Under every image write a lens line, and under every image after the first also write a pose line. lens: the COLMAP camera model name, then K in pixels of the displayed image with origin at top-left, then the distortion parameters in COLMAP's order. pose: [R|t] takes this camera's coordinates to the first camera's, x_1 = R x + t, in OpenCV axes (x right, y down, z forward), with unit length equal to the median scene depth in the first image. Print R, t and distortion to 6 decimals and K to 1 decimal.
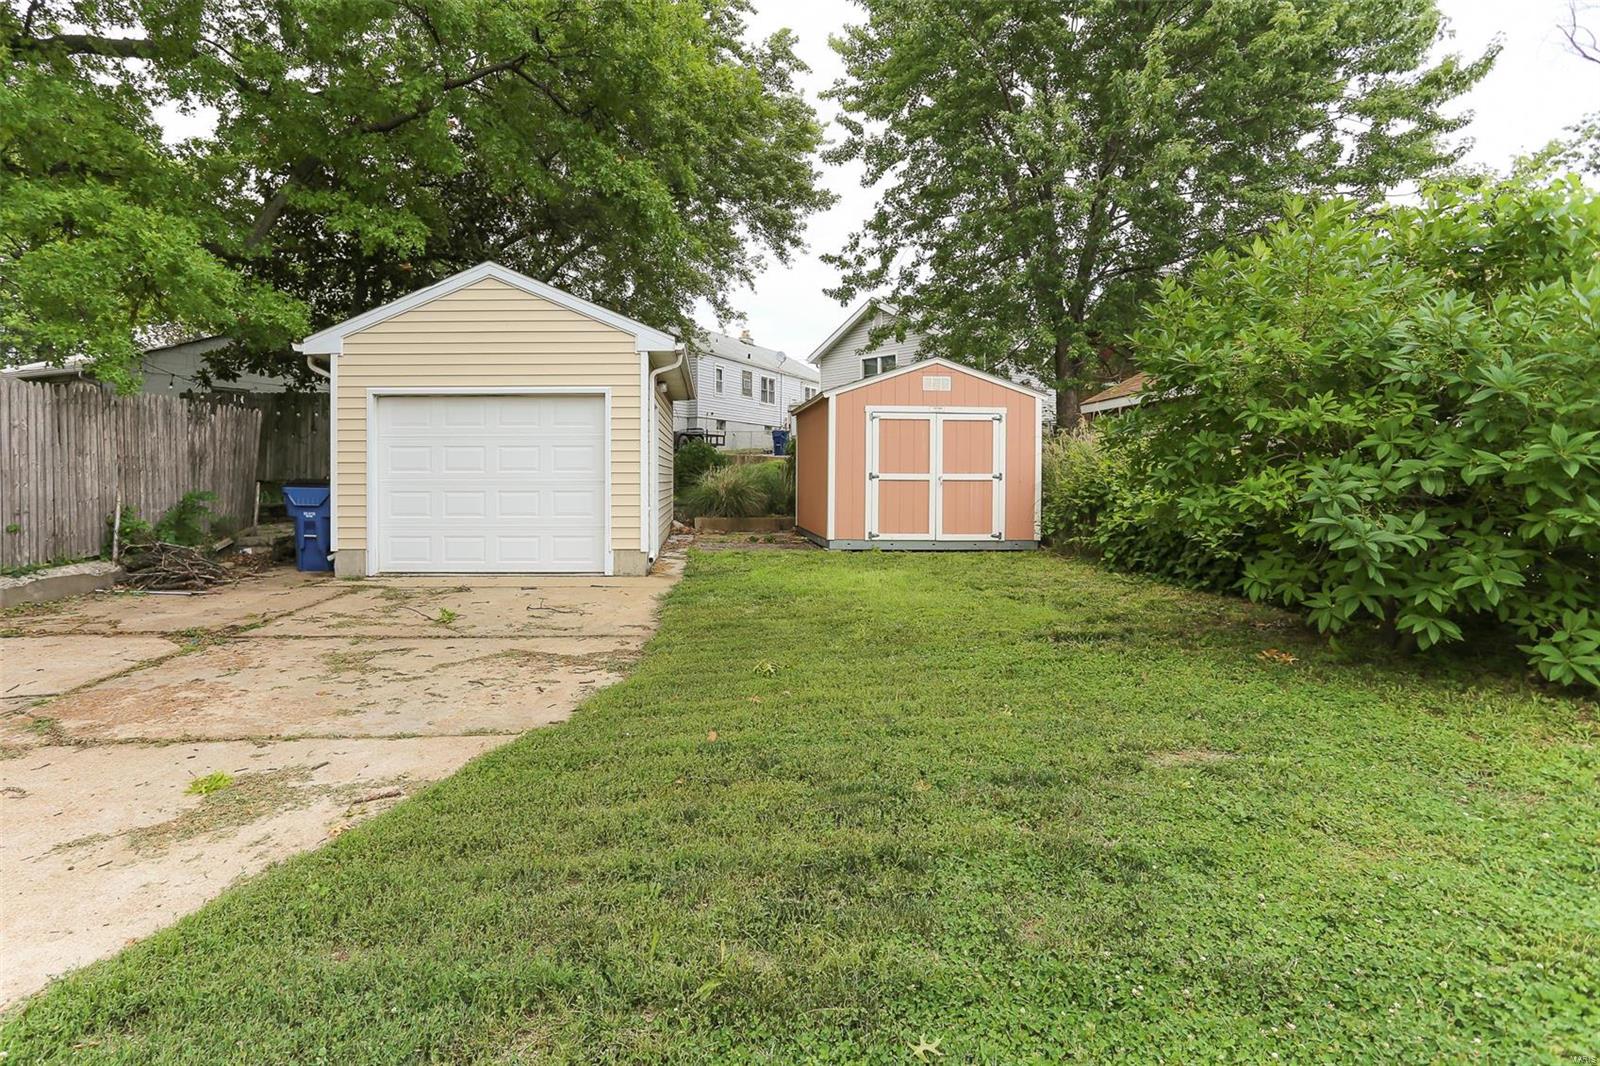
lens RADIAL K [[809.6, 0, 725.9], [0, 809.6, 491.8], [0, 0, 1]] dist [-0.017190, 0.001032]
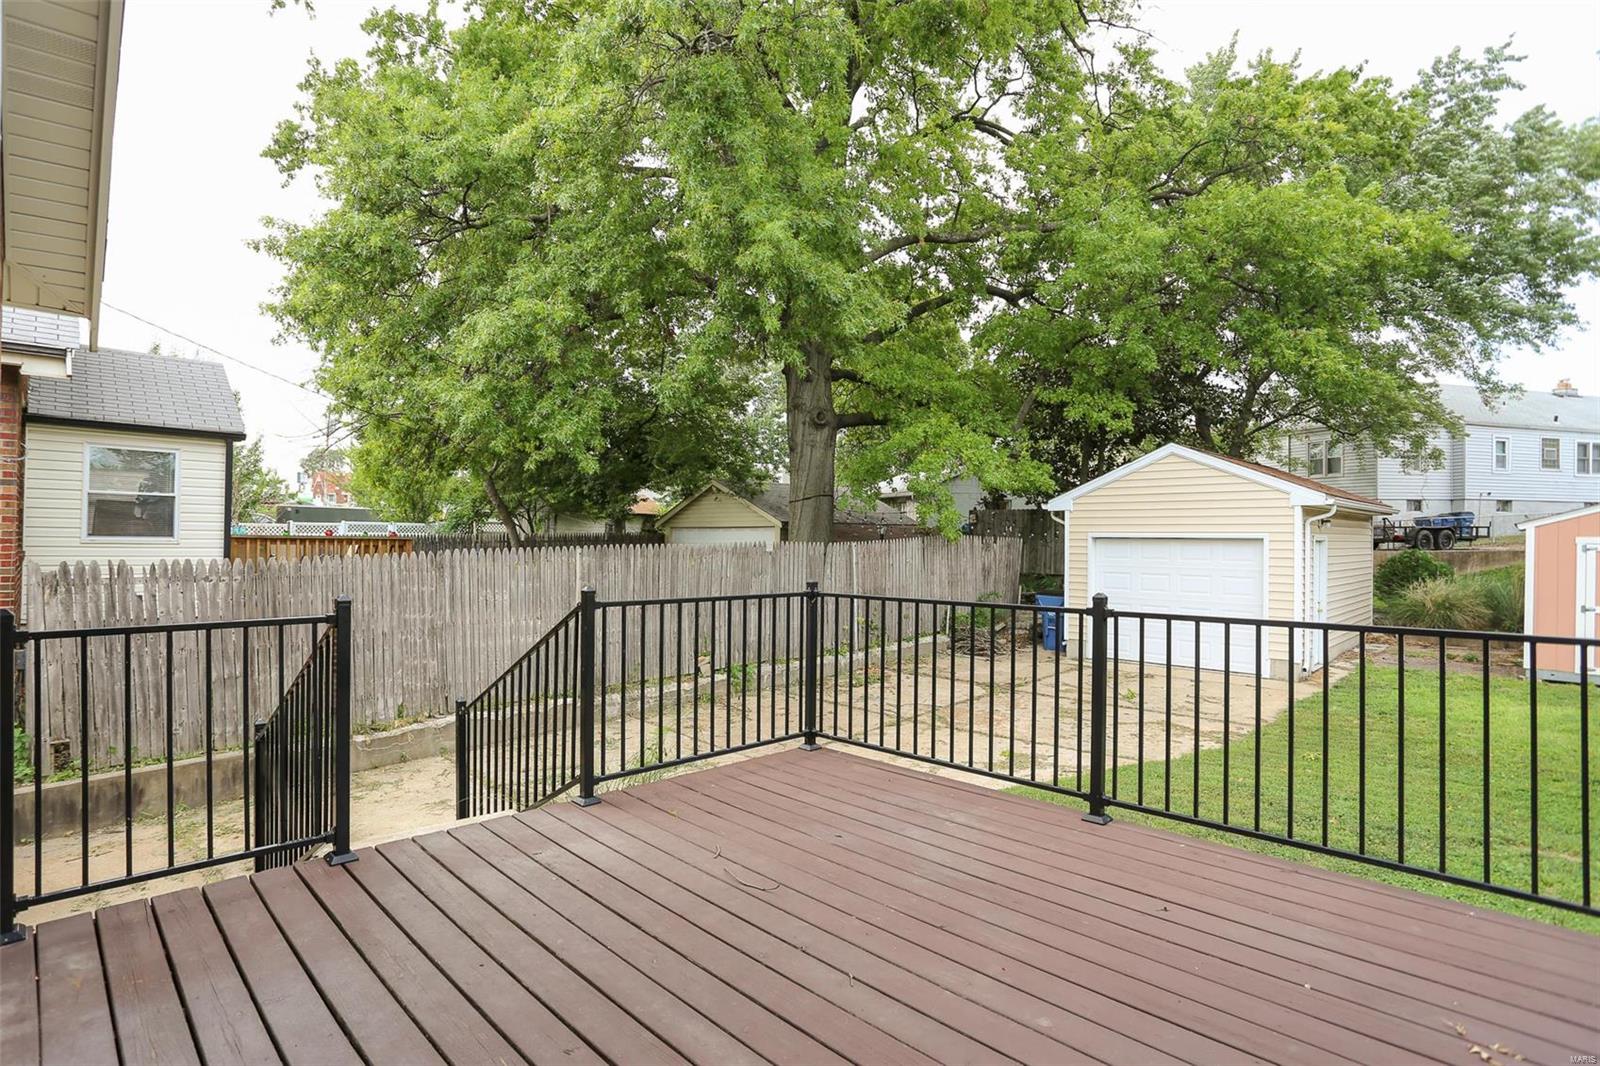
lens RADIAL K [[823.3, 0, 797.4], [0, 823.3, 522.1], [0, 0, 1]] dist [-0.000442, 0.000342]
pose [[0.710861, -0.002154, -0.703329, 0.236013], [-0.019430, 0.999553, -0.022700, -0.096893], [0.703064, 0.029802, 0.710502, -0.446033]]
